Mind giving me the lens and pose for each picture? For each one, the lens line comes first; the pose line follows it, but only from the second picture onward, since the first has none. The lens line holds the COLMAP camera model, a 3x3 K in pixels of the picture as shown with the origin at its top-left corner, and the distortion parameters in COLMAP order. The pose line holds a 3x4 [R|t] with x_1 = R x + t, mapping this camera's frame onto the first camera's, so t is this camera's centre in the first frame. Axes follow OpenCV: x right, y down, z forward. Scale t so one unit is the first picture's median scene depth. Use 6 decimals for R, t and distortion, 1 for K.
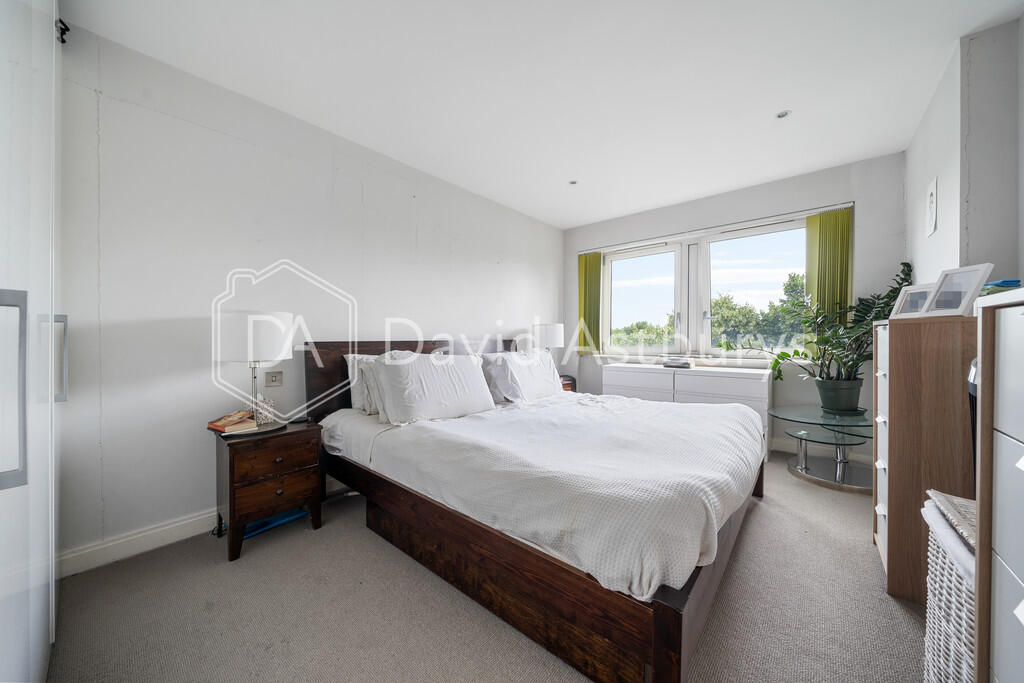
lens RADIAL K [[358.5, 0, 501.0], [0, 358.5, 343.6], [0, 0, 1]] dist [-0.000760, -0.000020]
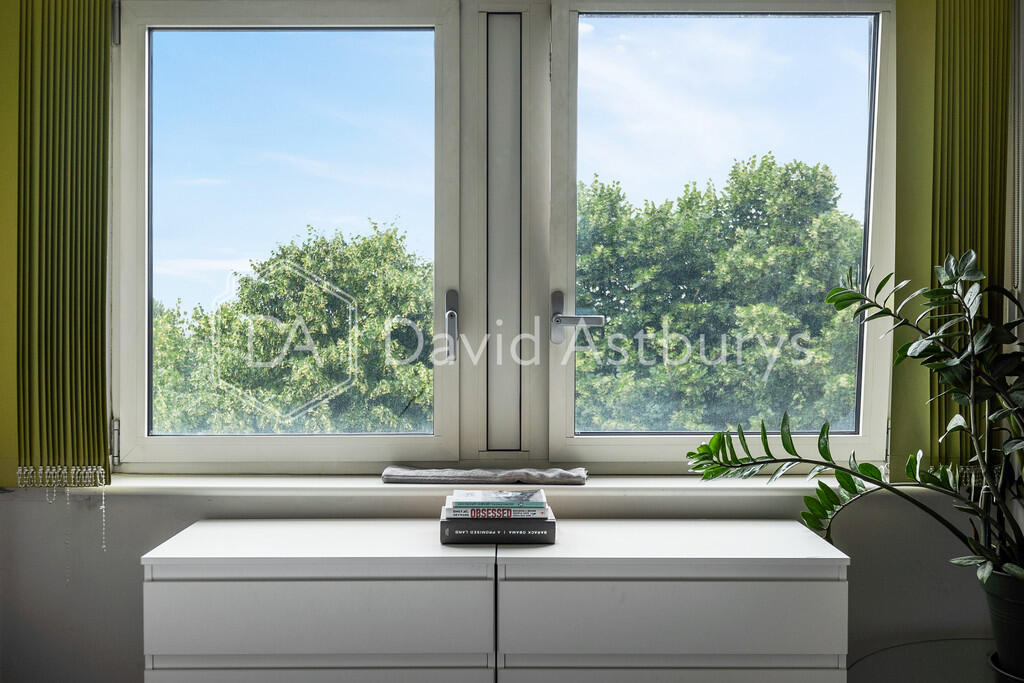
lens RADIAL K [[1062.6, 0, 512.0], [0, 1062.6, 341.5], [0, 0, 1]] dist [0.006747, 0.004792]
pose [[0.751643, 0.000924, 0.659570, 0.060157], [0.005910, 0.999949, -0.008136, -0.046611], [-0.659544, 0.010013, 0.751600, 0.447216]]
